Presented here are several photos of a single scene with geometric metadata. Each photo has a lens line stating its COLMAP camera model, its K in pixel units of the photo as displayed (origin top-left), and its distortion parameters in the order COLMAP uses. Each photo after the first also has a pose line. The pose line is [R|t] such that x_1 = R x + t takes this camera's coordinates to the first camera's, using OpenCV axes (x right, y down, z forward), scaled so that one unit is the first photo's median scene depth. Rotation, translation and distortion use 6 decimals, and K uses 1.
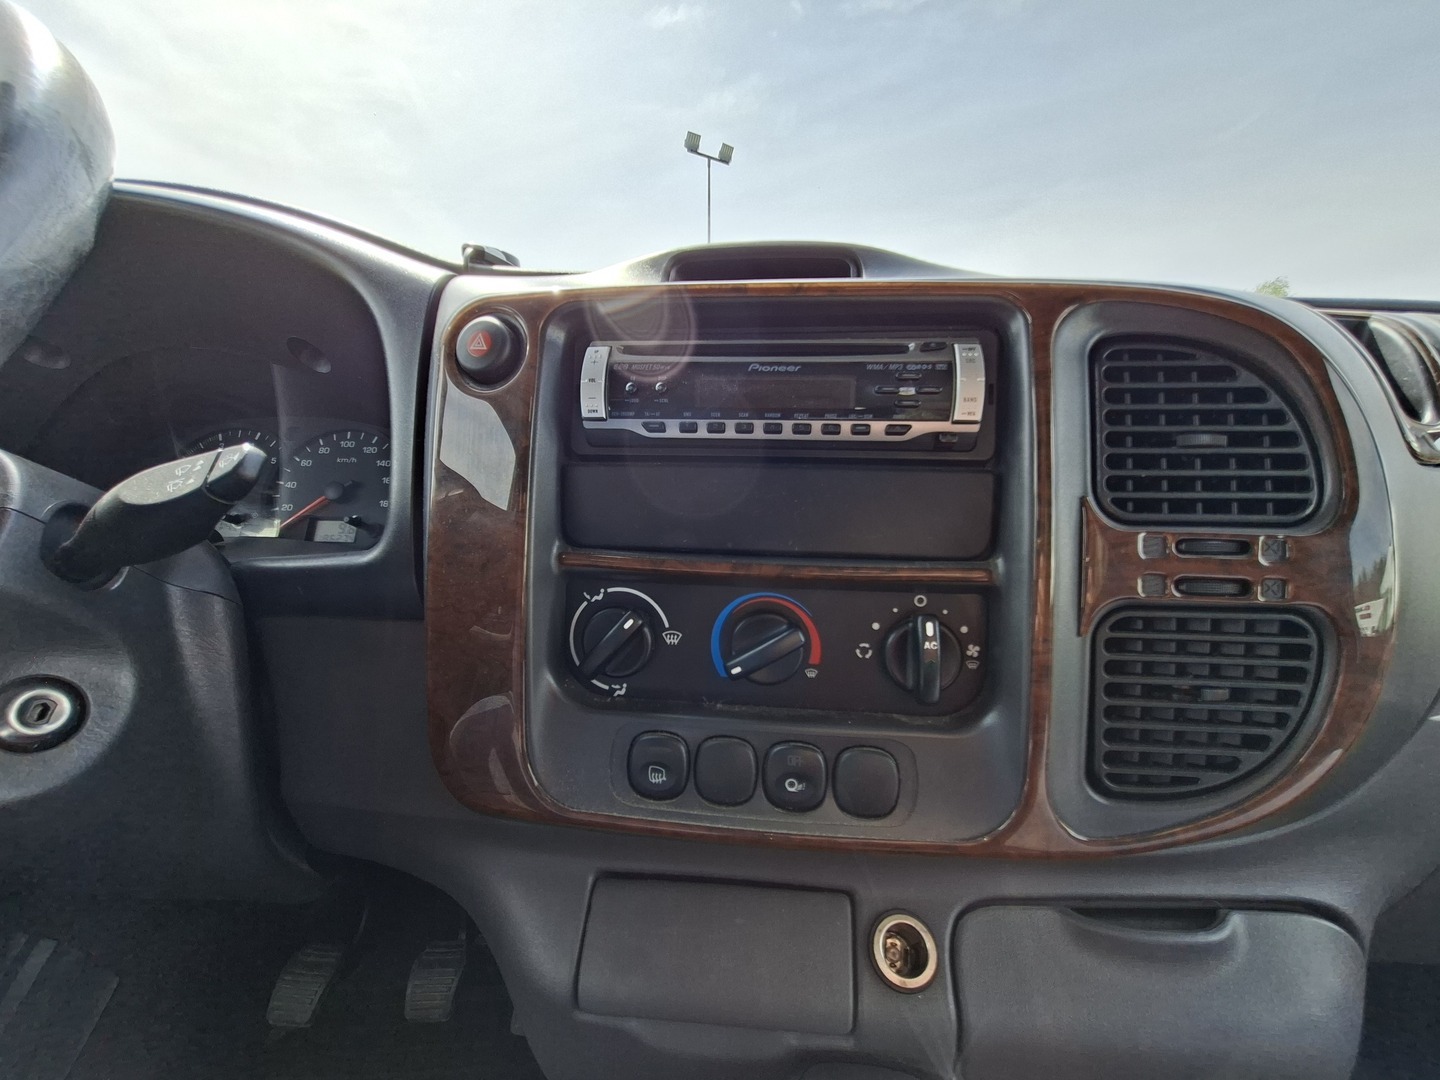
lens RADIAL K [[570.1, 0, 725.6], [0, 570.1, 549.0], [0, 0, 1]] dist [-0.000885, 0.001875]
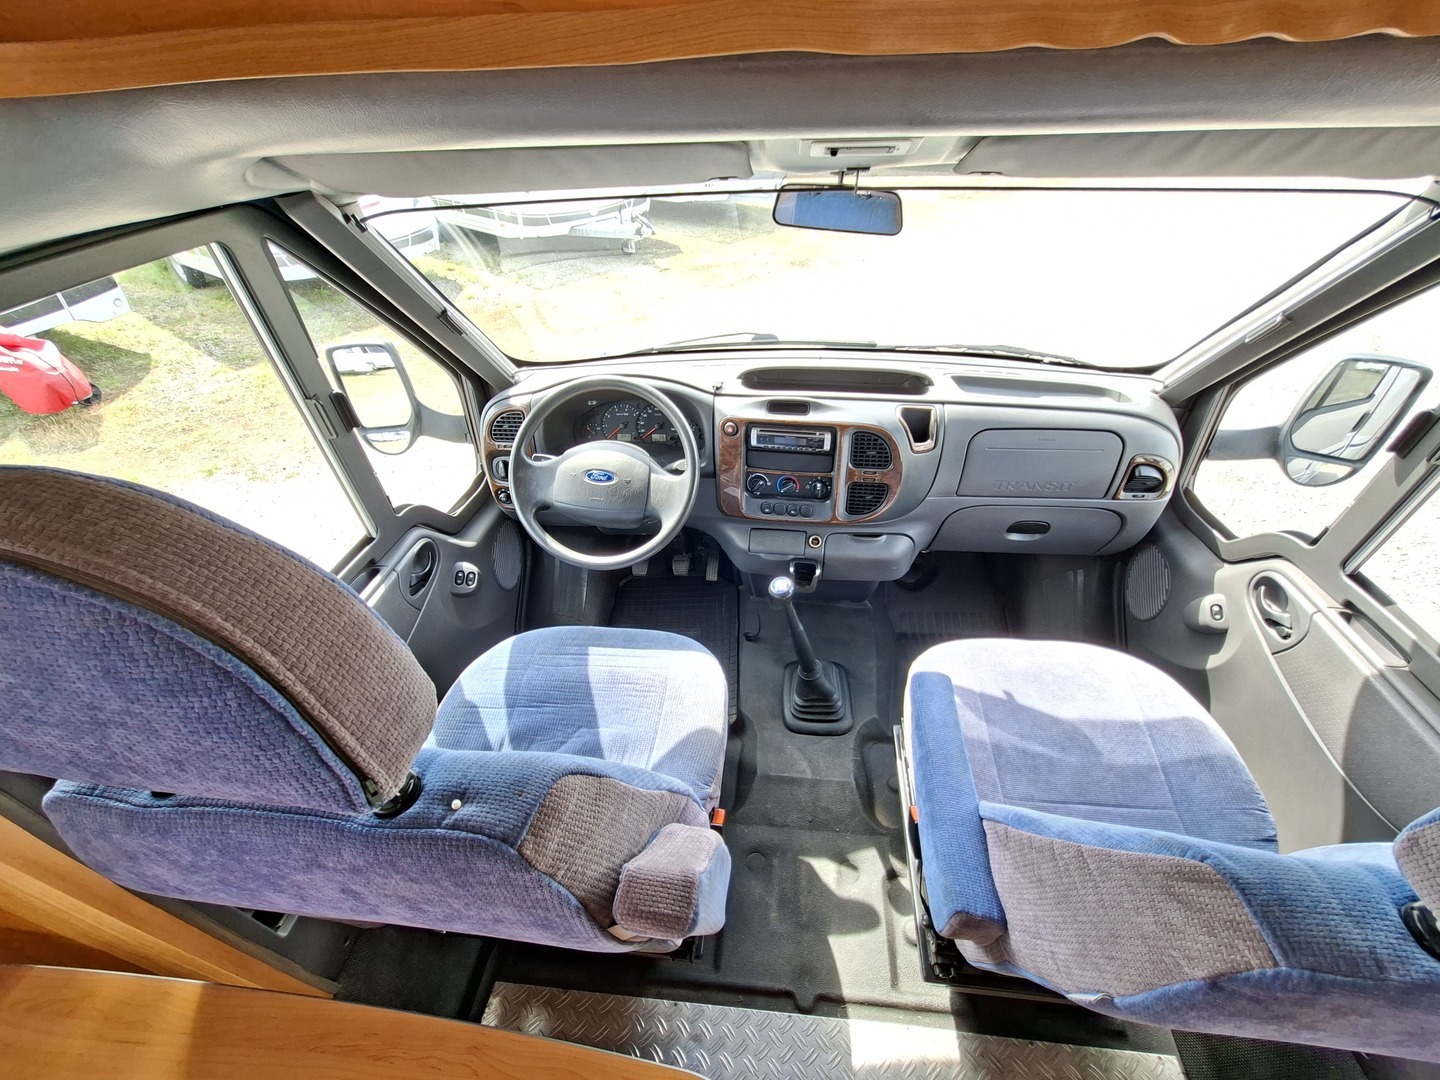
lens RADIAL K [[570.1, 0, 724.6], [0, 570.1, 543.6], [0, 0, 1]] dist [-0.000885, 0.001875]
pose [[0.997153, 0.000728, -0.075399, -0.107943], [0.034907, 0.881893, 0.470156, -1.809280], [0.066836, -0.471450, 0.879357, -3.784811]]
